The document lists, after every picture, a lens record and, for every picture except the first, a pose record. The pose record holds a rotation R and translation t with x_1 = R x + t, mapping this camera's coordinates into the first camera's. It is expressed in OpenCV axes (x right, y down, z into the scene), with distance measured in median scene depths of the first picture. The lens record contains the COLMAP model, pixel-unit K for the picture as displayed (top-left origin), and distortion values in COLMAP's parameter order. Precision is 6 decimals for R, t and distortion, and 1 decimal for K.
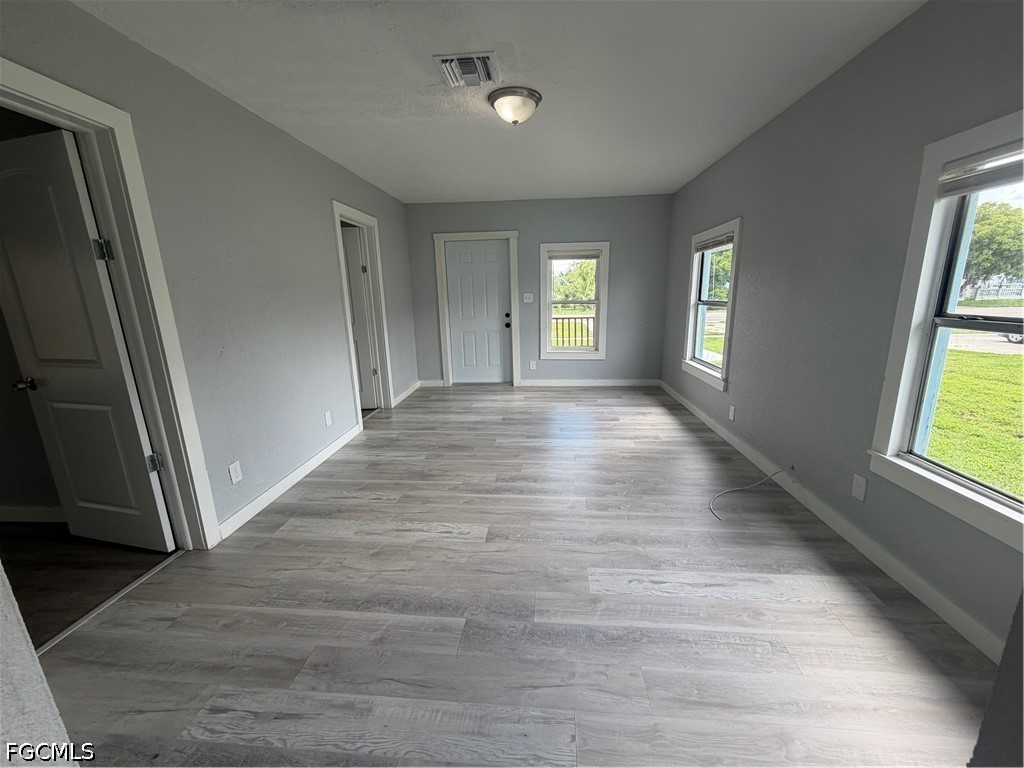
lens RADIAL K [[407.8, 0, 515.2], [0, 407.8, 384.5], [0, 0, 1]] dist [-0.000040, 0.000267]
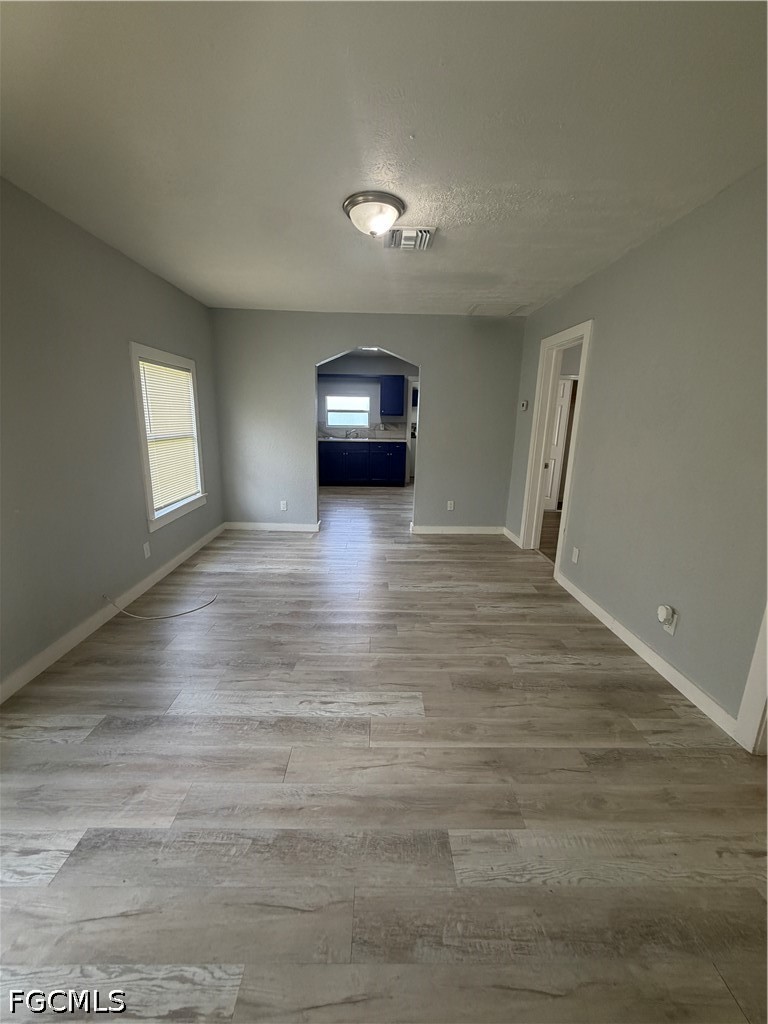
lens RADIAL K [[408.4, 0, 385.0], [0, 408.4, 509.9], [0, 0, 1]] dist [0.001207, 0.000406]
pose [[-0.995292, 0.023925, -0.093924, 0.051107], [-0.019947, 0.897747, 0.440059, -0.356887], [0.094848, 0.439860, -0.893043, 1.464266]]
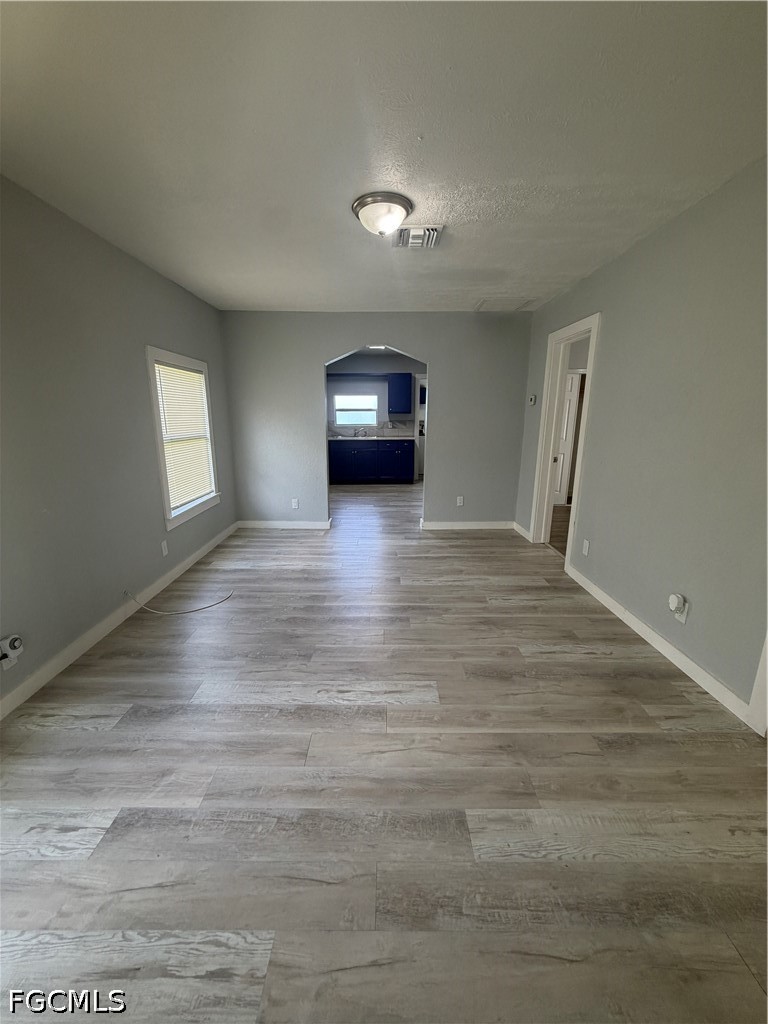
lens RADIAL K [[408.4, 0, 385.0], [0, 408.4, 509.9], [0, 0, 1]] dist [0.001207, 0.000406]
pose [[-0.996481, 0.038943, -0.074227, 0.059605], [0.002086, 0.896773, 0.442485, -0.356073], [0.083796, 0.440773, -0.893698, 1.480395]]
